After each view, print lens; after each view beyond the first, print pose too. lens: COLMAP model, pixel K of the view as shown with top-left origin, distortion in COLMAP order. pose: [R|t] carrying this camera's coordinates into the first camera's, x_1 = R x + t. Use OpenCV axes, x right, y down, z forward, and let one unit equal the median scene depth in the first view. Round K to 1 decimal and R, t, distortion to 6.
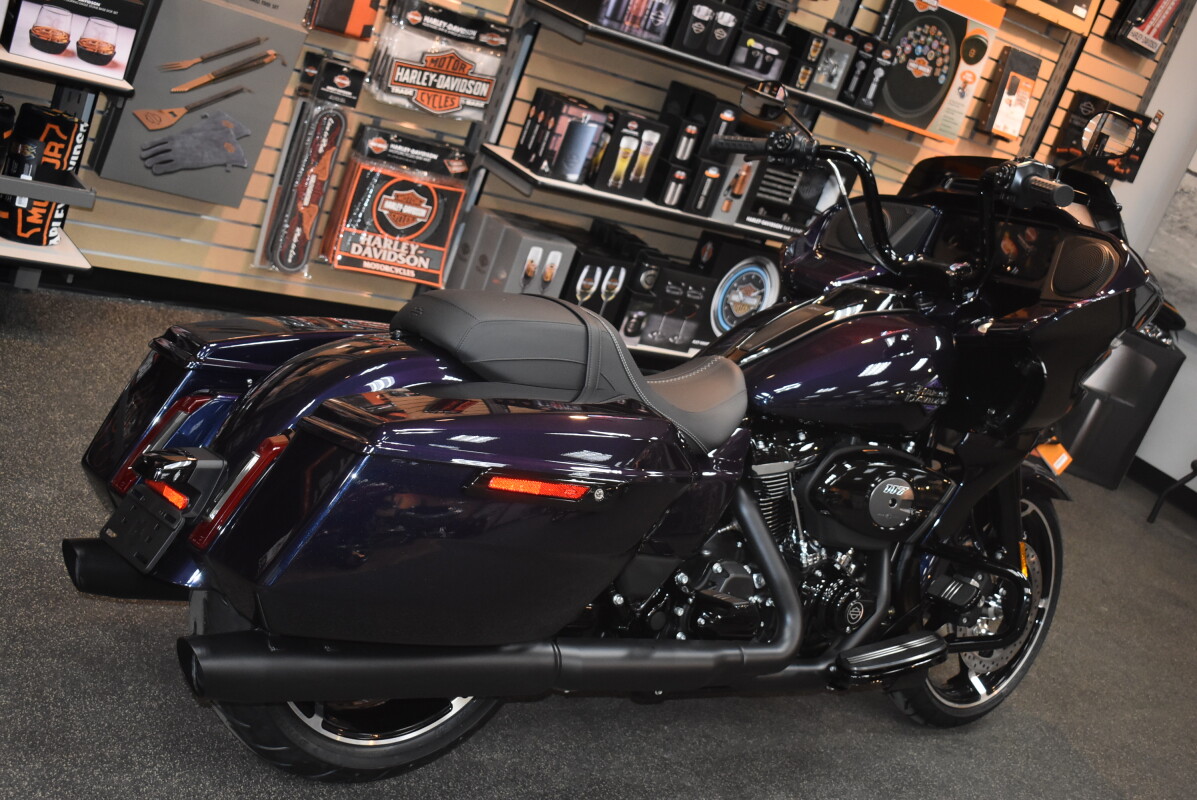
lens RADIAL K [[1531.5, 0, 598.5], [0, 1531.5, 400.0], [0, 0, 1]] dist [-0.043656, -0.002459]
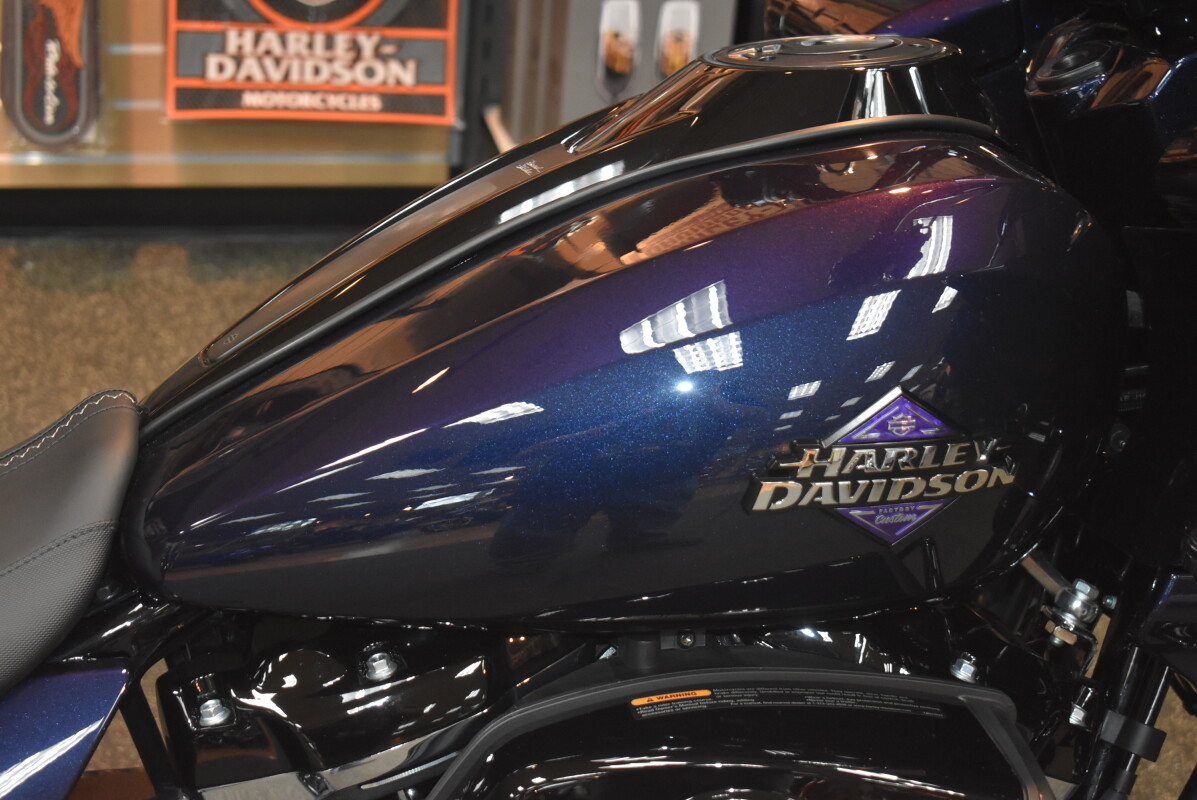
lens RADIAL K [[2475.8, 0, 598.5], [0, 2475.8, 400.0], [0, 0, 1]] dist [0.031223, 0.152890]
pose [[0.887092, -0.078729, -0.454829, 0.248985], [0.108452, 0.993313, 0.039585, -0.021070], [0.448671, -0.084442, 0.889698, 0.412724]]
